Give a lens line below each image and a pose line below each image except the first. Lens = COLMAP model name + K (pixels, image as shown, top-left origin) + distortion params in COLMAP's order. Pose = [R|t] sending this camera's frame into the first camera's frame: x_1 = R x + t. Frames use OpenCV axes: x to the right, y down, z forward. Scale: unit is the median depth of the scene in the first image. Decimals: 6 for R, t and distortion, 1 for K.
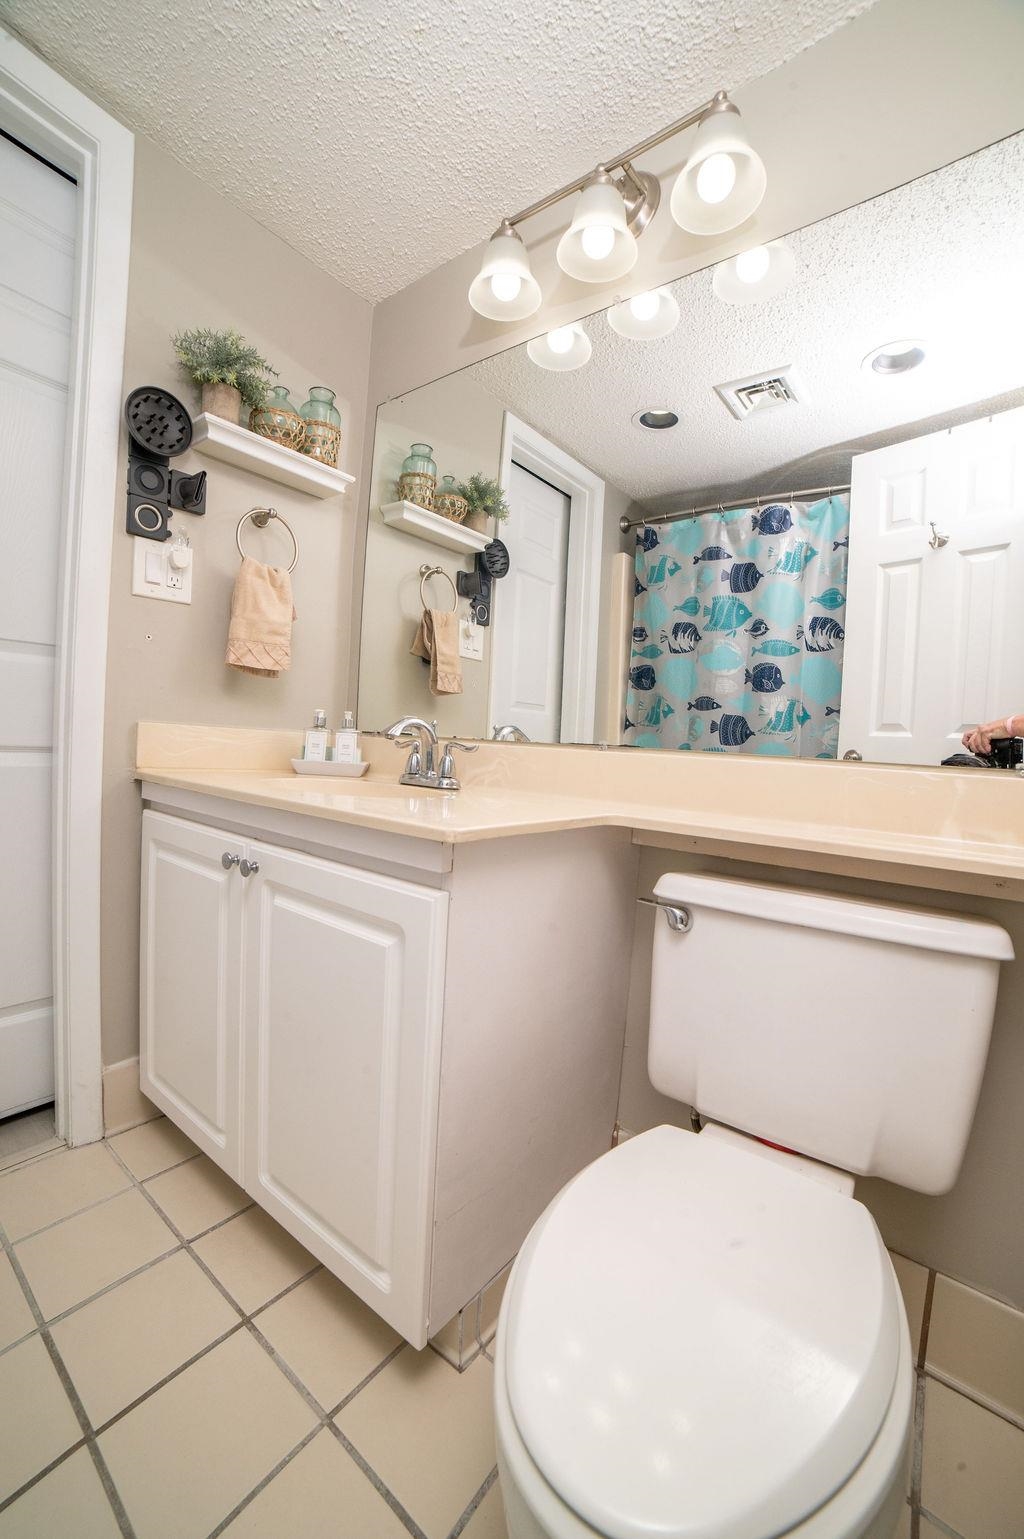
lens RADIAL K [[618.4, 0, 511.0], [0, 618.4, 778.0], [0, 0, 1]] dist [-0.148680, 0.032521]
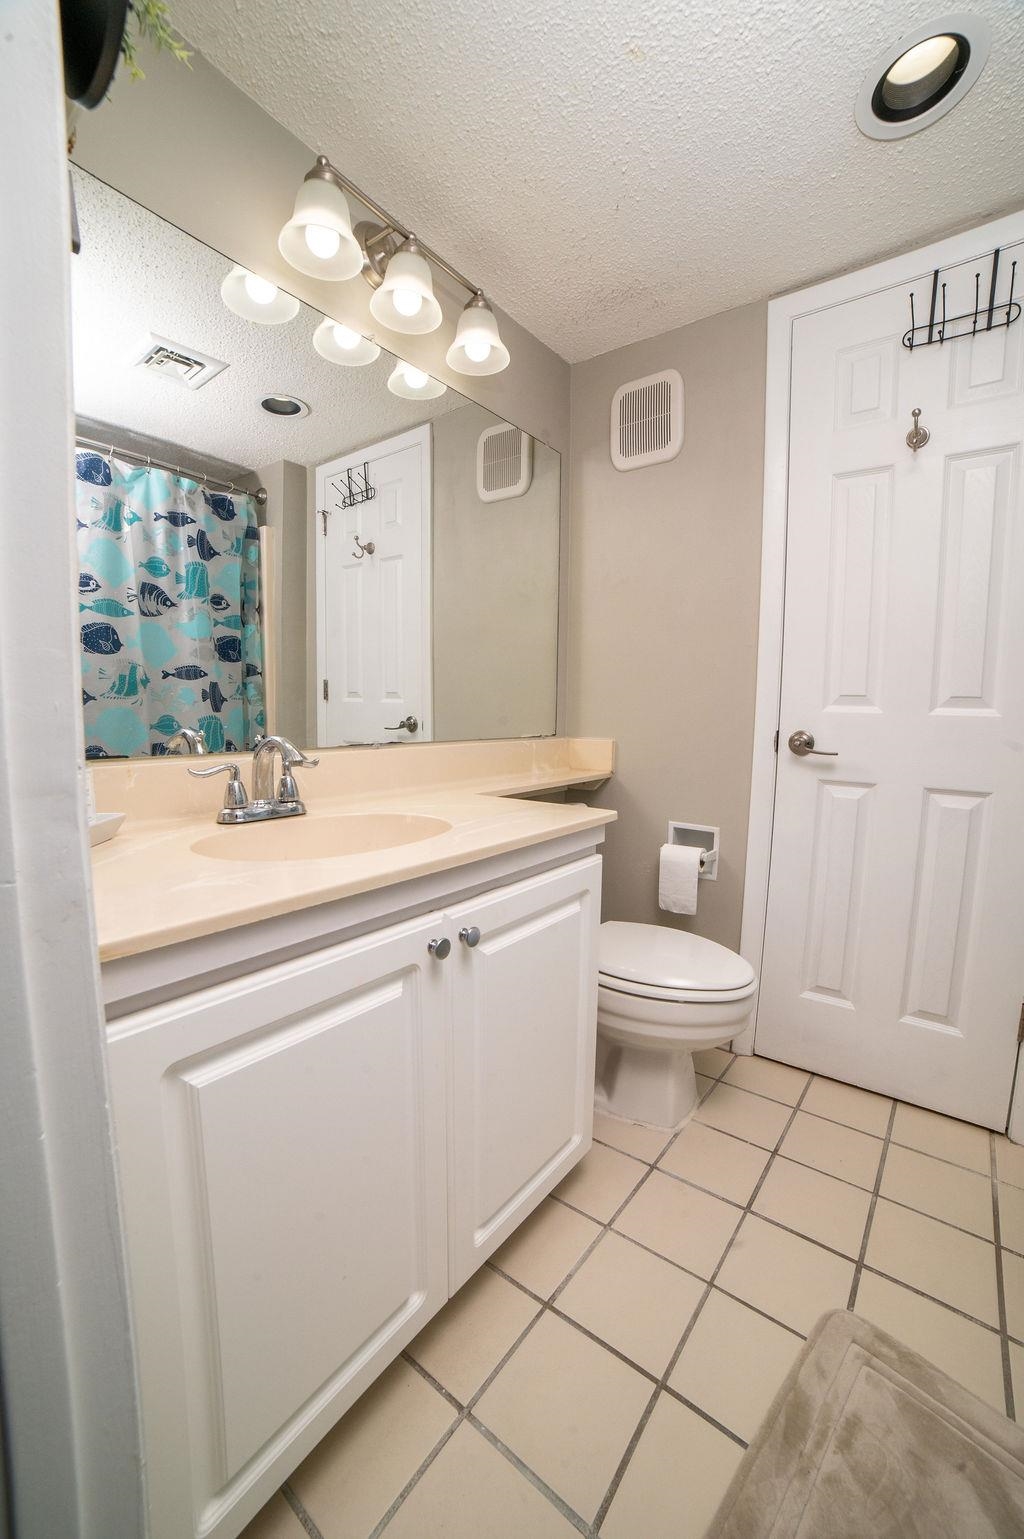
lens RADIAL K [[619.2, 0, 502.8], [0, 619.2, 774.7], [0, 0, 1]] dist [-0.100949, 0.032779]
pose [[-0.010151, -0.147745, 0.988973, -0.666444], [0.063139, 0.986956, 0.148092, -0.066761], [-0.997953, 0.063946, -0.000690, 0.473653]]
